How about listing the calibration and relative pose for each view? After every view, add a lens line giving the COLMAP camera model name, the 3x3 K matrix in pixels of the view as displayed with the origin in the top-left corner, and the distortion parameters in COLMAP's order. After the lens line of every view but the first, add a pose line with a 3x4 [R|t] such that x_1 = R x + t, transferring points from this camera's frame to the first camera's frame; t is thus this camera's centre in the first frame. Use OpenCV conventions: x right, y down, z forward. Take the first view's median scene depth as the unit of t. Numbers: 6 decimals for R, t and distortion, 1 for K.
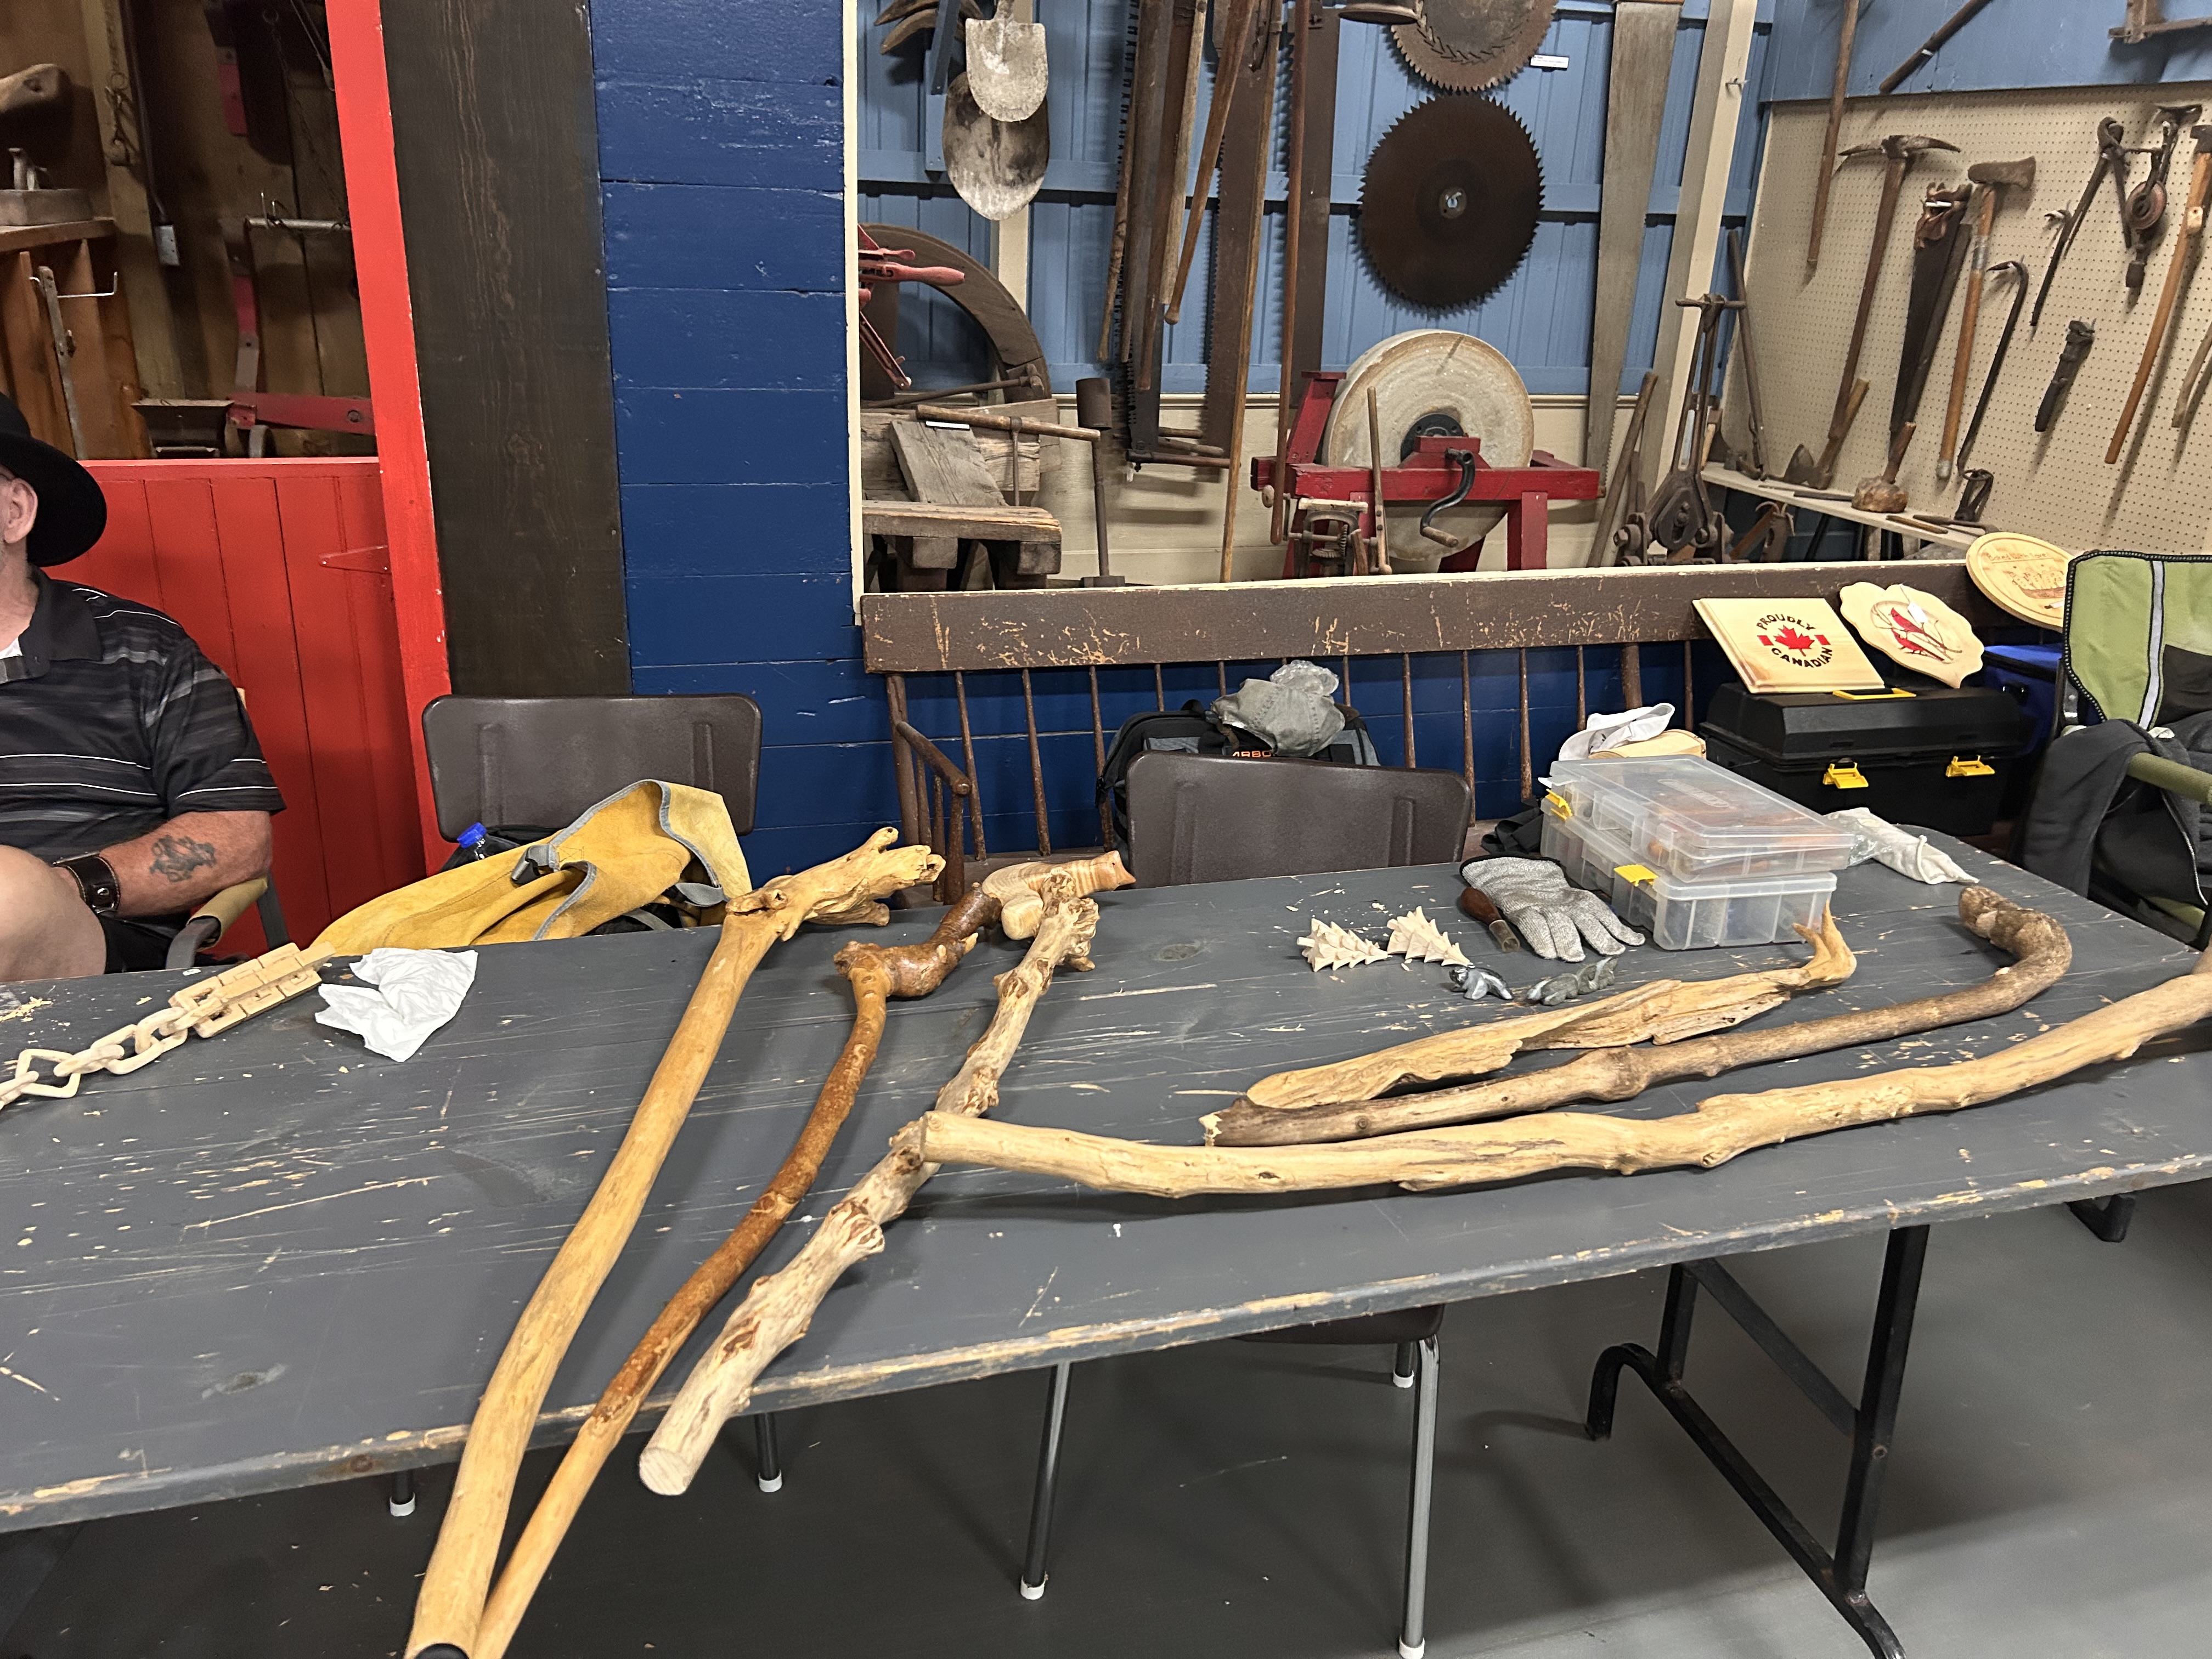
lens RADIAL K [[1672.7, 0, 1096.0], [0, 1672.7, 826.1], [0, 0, 1]] dist [0.042581, -0.046092]
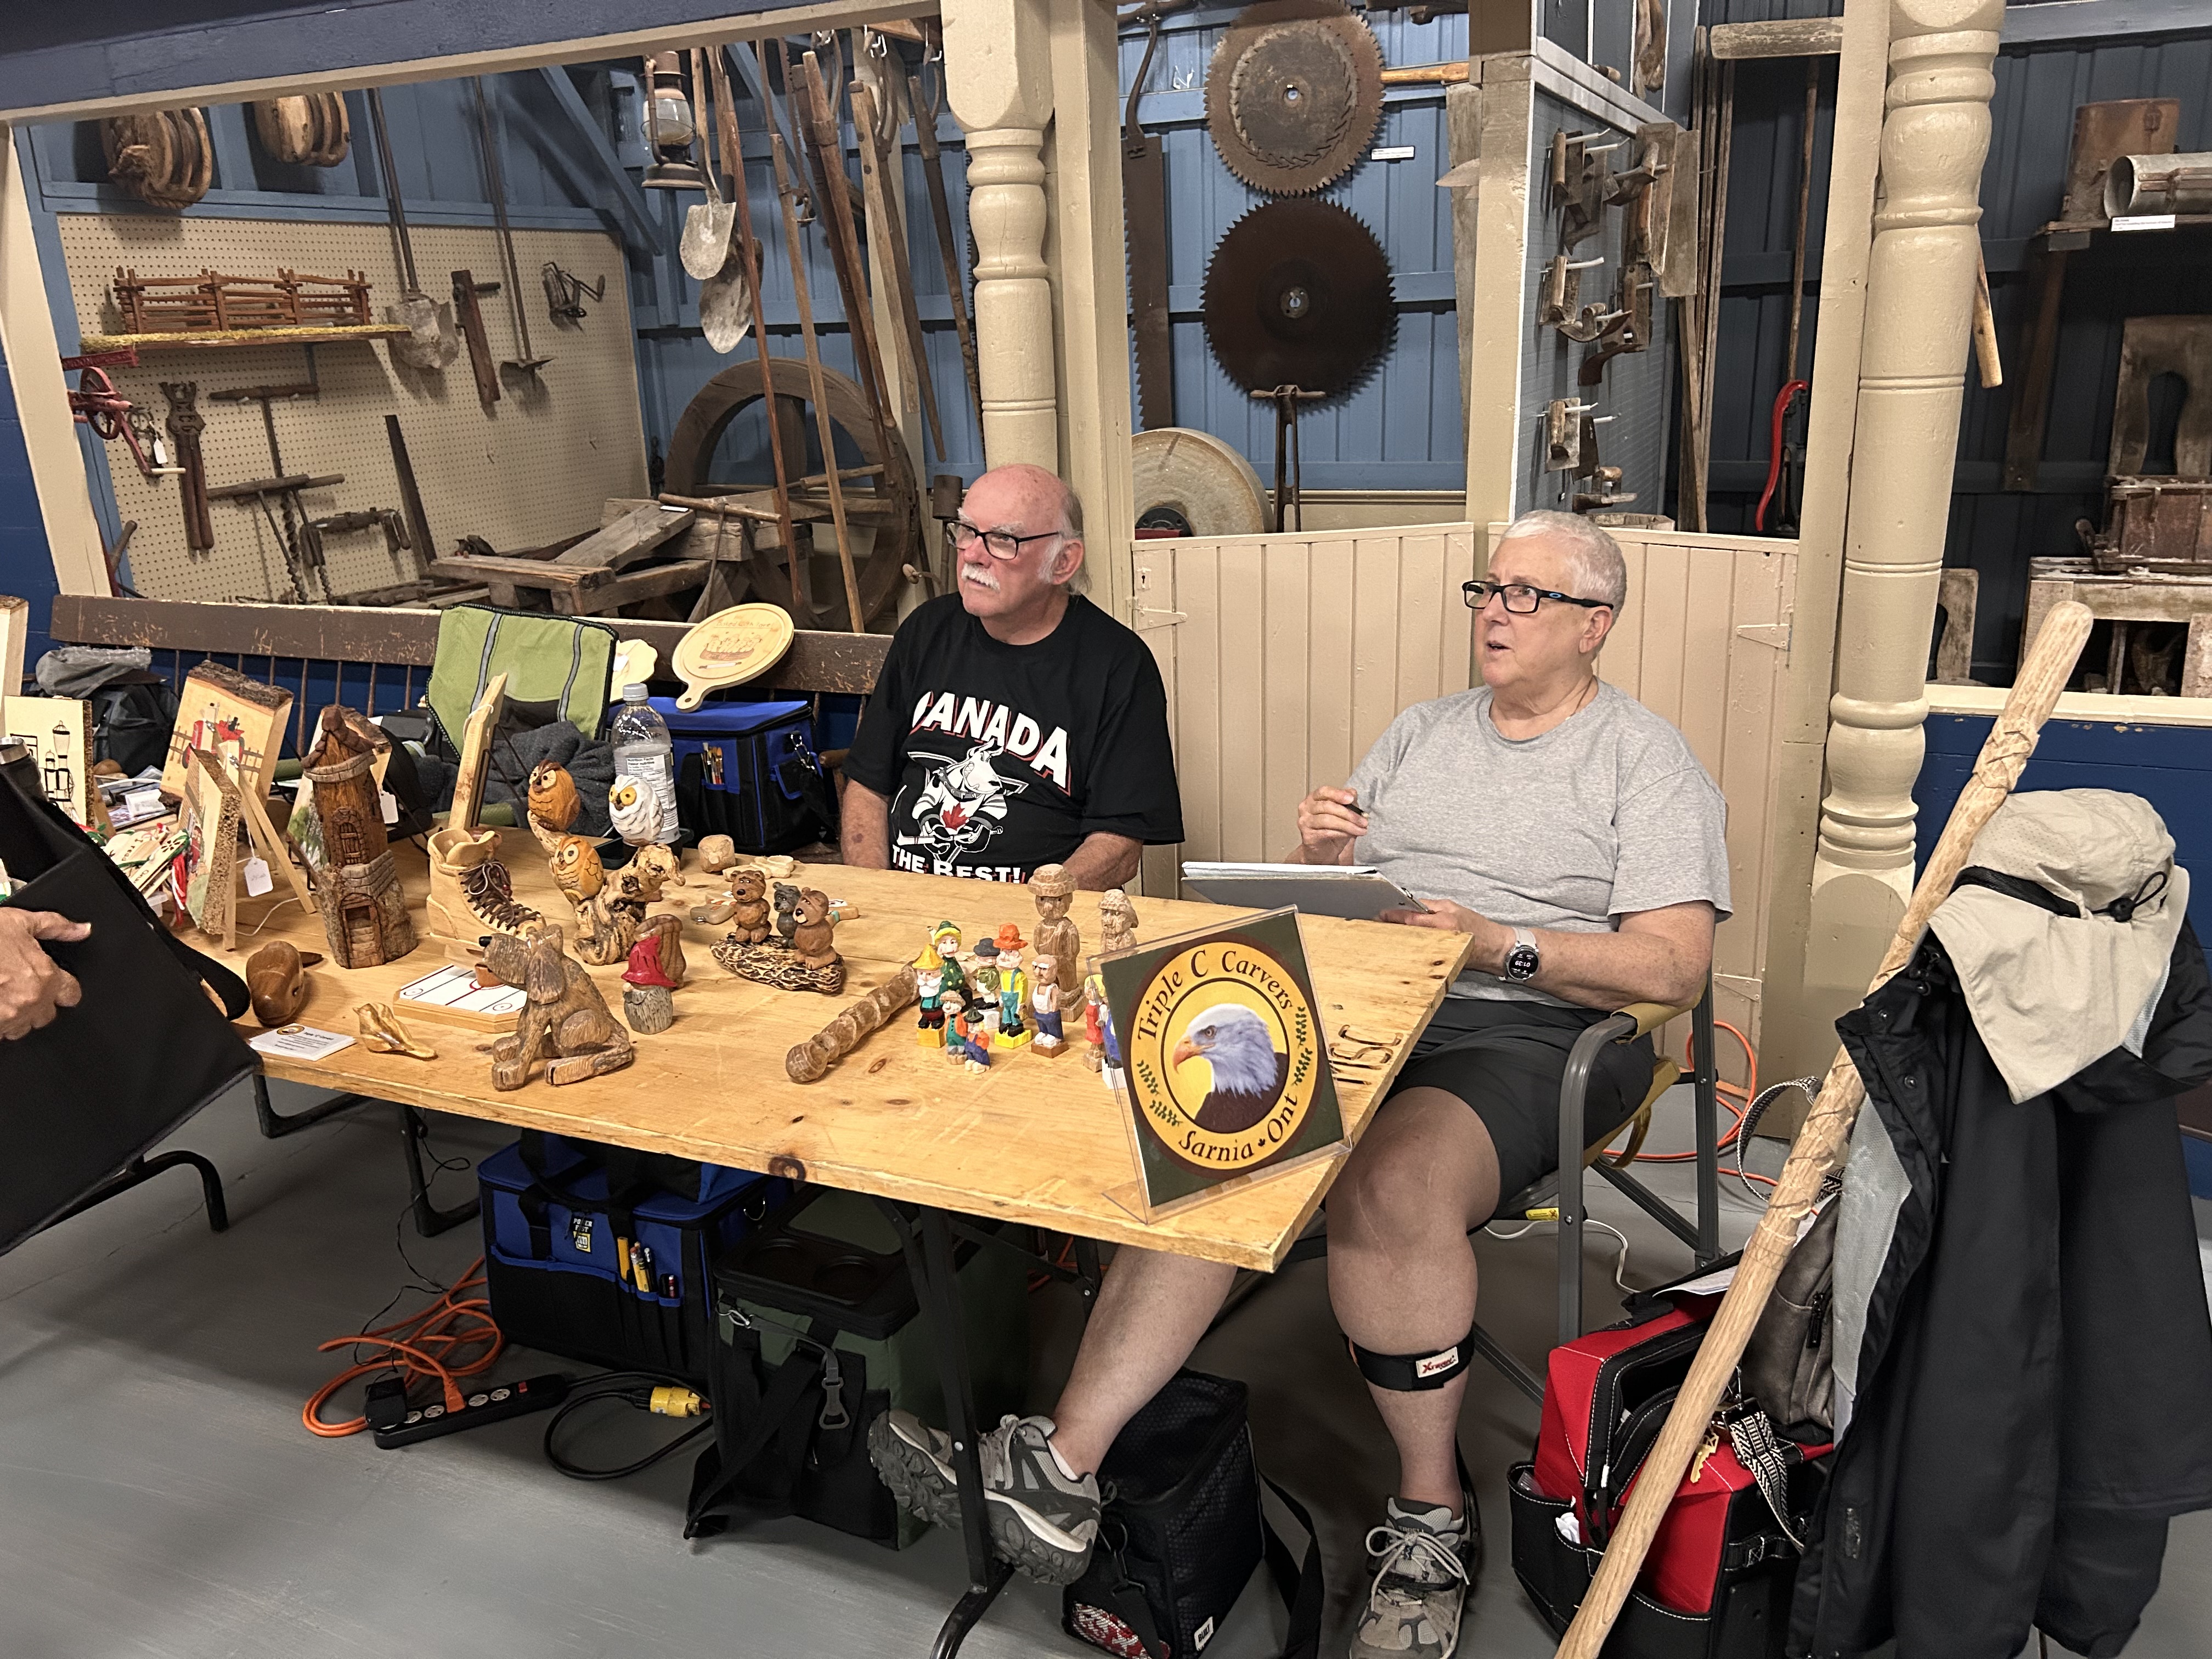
lens RADIAL K [[1672.7, 0, 1096.3], [0, 1672.7, 844.2], [0, 0, 1]] dist [0.042581, -0.046092]
pose [[0.750366, 0.134969, -0.647097, 0.890378], [-0.169421, 0.985502, 0.009093, -0.041291], [0.638943, 0.102809, 0.762353, 0.201566]]
